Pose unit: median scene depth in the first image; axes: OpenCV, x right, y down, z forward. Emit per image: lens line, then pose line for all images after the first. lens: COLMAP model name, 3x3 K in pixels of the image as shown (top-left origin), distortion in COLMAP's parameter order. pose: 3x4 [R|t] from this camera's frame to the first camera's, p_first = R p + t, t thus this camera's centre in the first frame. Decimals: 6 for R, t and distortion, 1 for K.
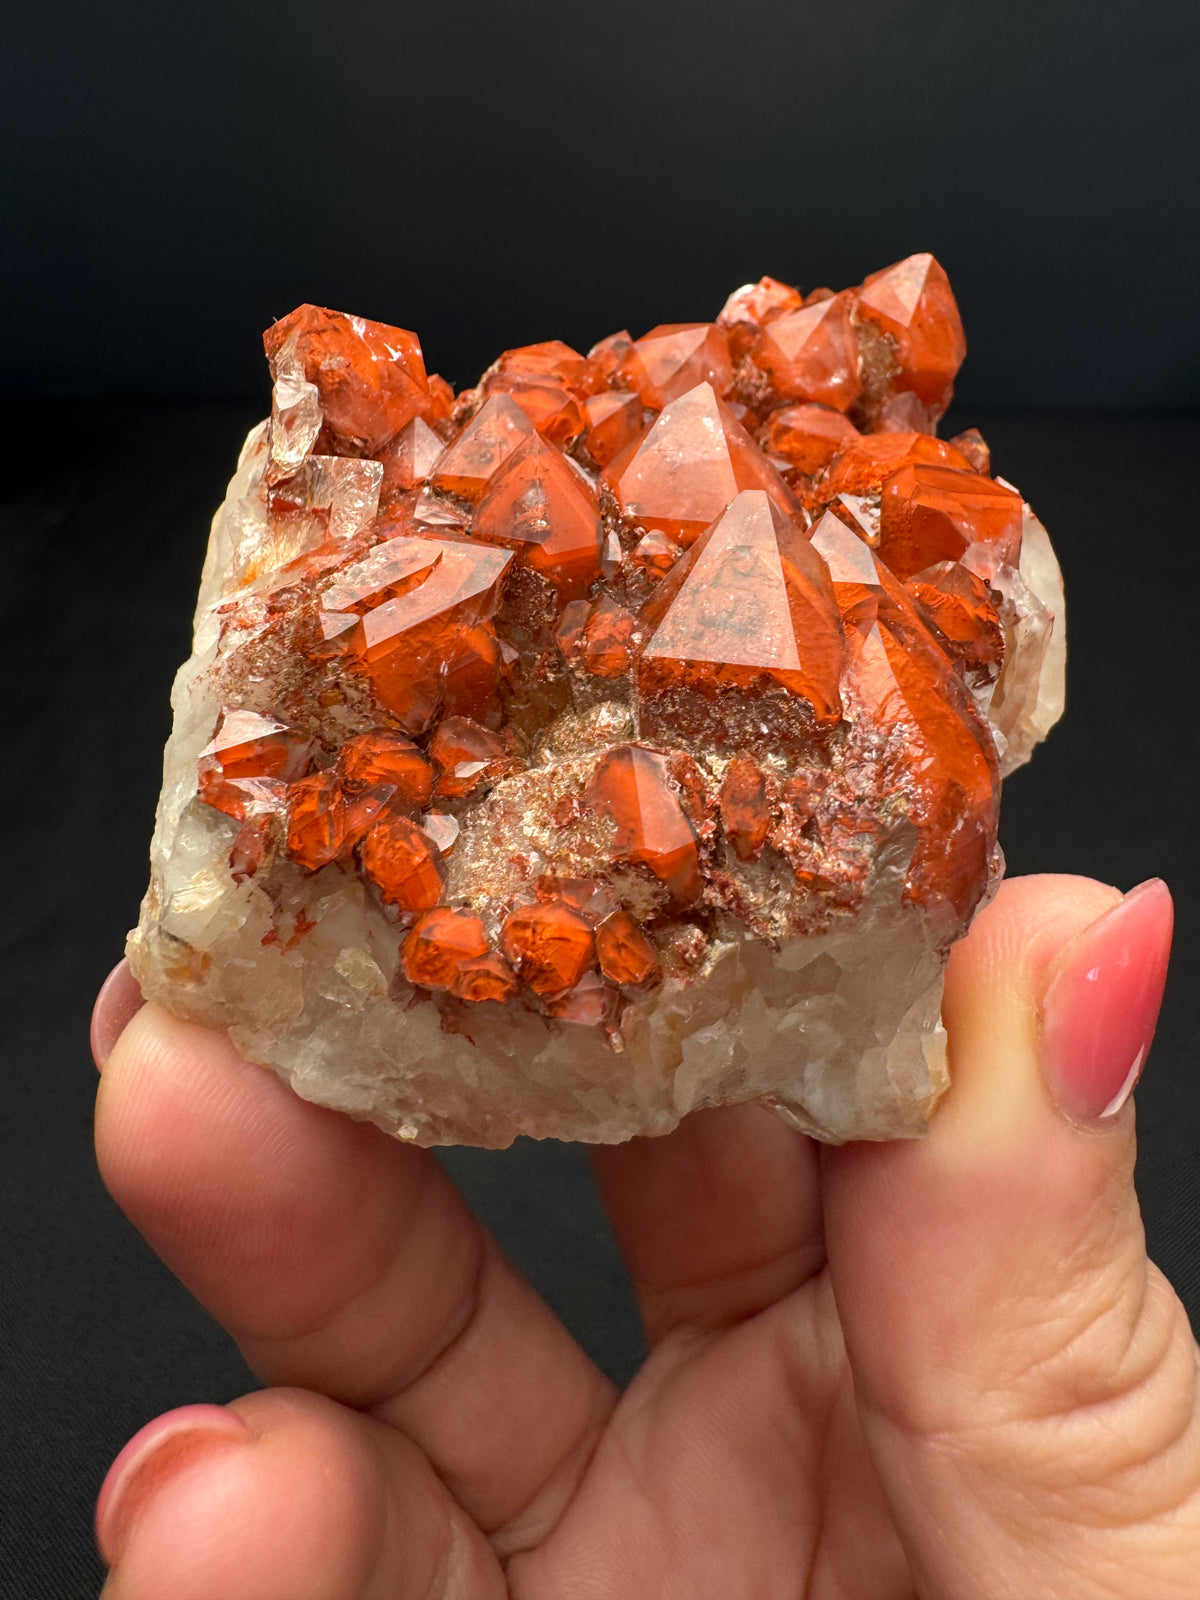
lens RADIAL K [[950.0, 0, 582.7], [0, 950.0, 807.6], [0, 0, 1]] dist [0.000250, 0.000166]
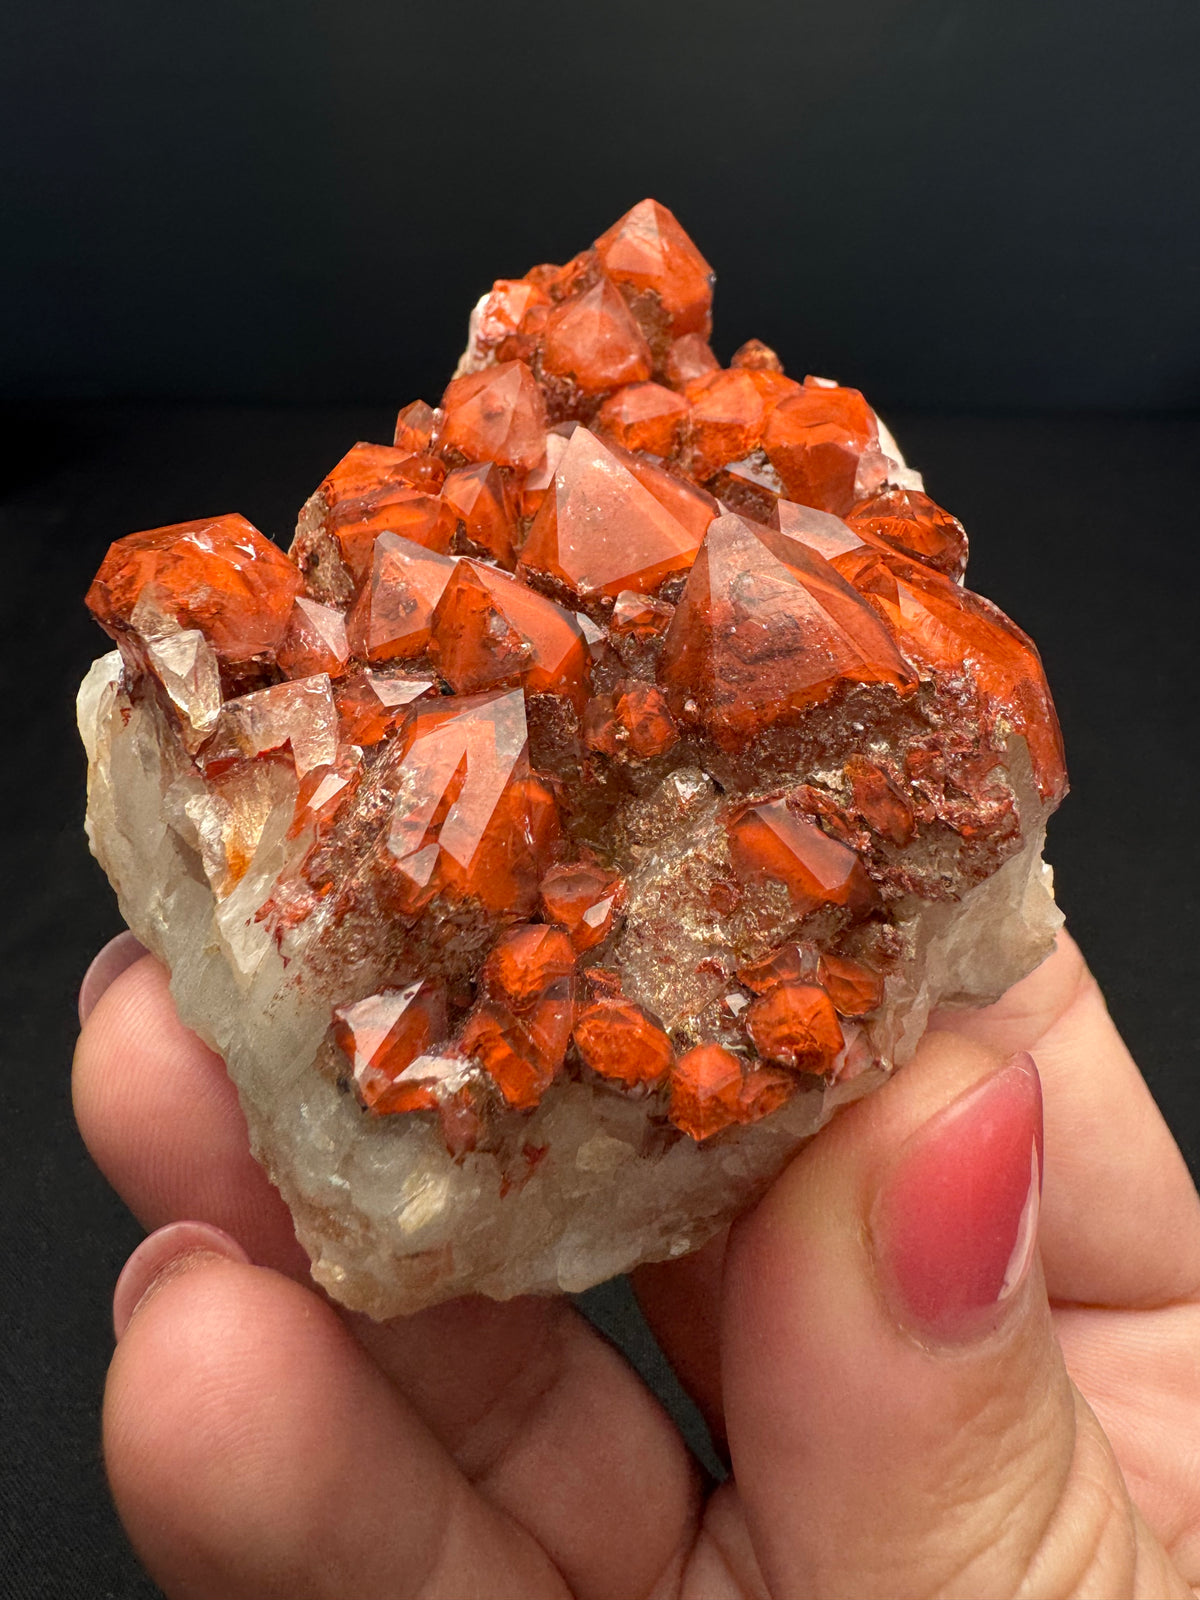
lens RADIAL K [[955.3, 0, 633.4], [0, 955.3, 793.0], [0, 0, 1]] dist [-0.004781, -0.001364]
pose [[0.815253, -0.522512, 0.249686, -0.258822], [0.503286, 0.852563, 0.140851, -0.250926], [-0.286470, 0.010834, 0.958028, 0.083808]]
